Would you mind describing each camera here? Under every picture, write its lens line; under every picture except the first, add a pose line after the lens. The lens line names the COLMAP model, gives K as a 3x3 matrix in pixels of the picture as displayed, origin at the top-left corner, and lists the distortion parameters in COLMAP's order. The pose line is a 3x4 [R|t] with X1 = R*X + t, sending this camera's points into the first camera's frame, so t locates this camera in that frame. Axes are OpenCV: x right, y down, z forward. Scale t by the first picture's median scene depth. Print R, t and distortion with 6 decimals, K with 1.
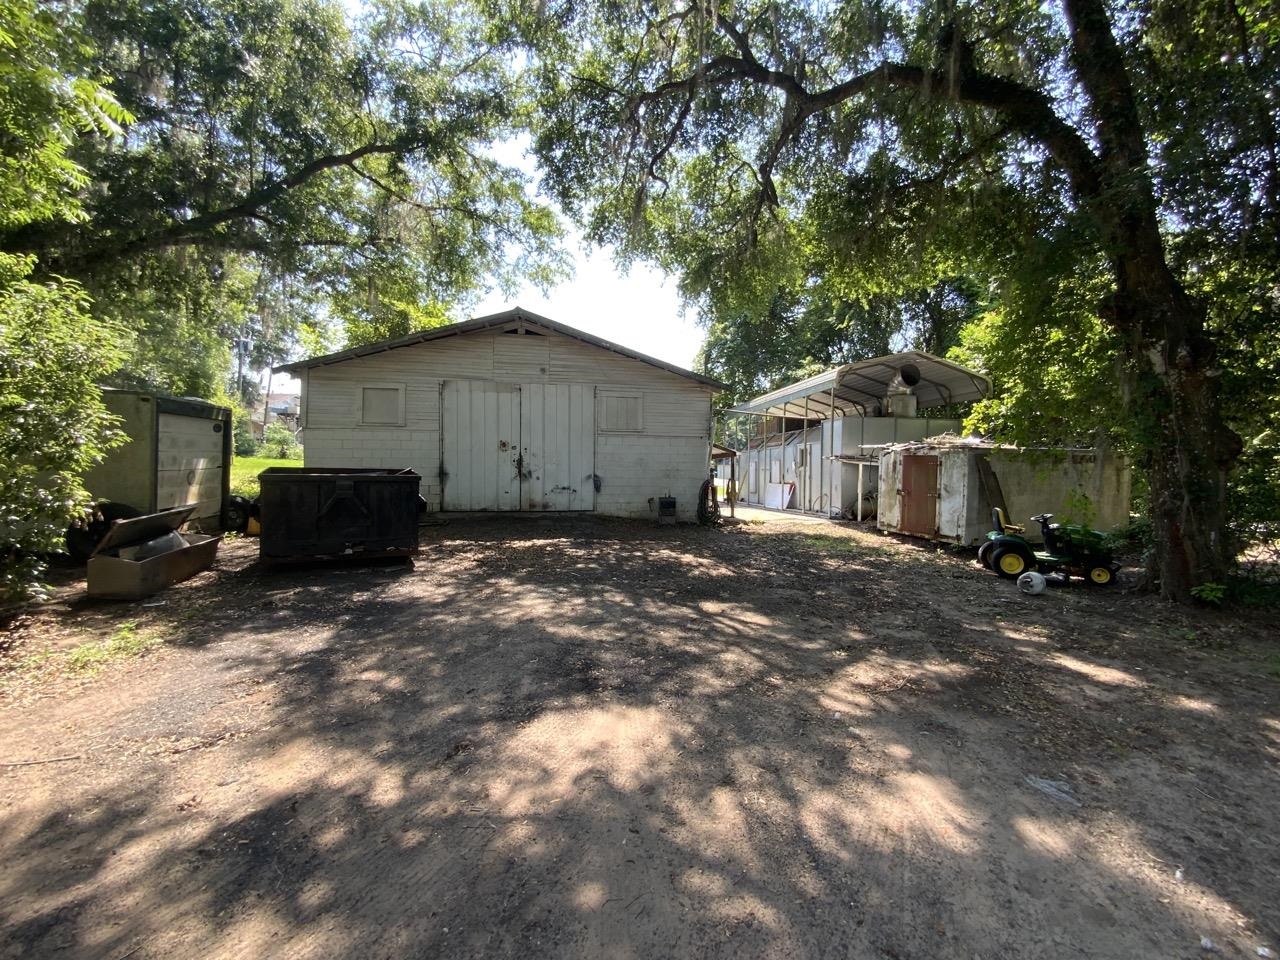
lens RADIAL K [[559.8, 0, 666.1], [0, 559.8, 501.4], [0, 0, 1]] dist [-0.035586, -0.000076]
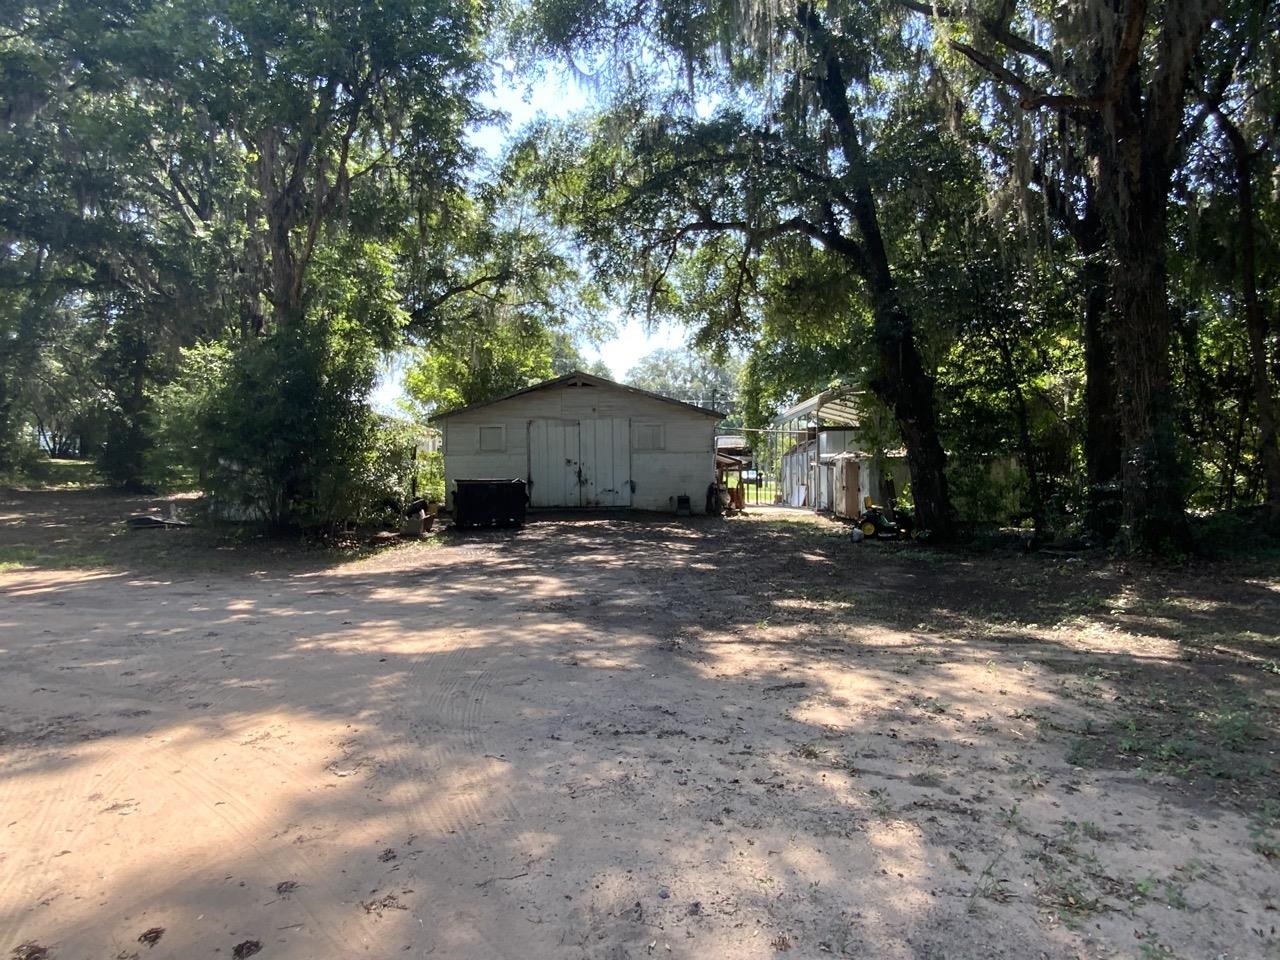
lens RADIAL K [[747.2, 0, 640.0], [0, 747.2, 480.0], [0, 0, 1]] dist [-0.000626, -0.000342]
pose [[0.983128, -0.022549, -0.181521, 0.243774], [0.013734, 0.998671, -0.049674, 0.046149], [0.182400, 0.046342, 0.982132, -0.876535]]
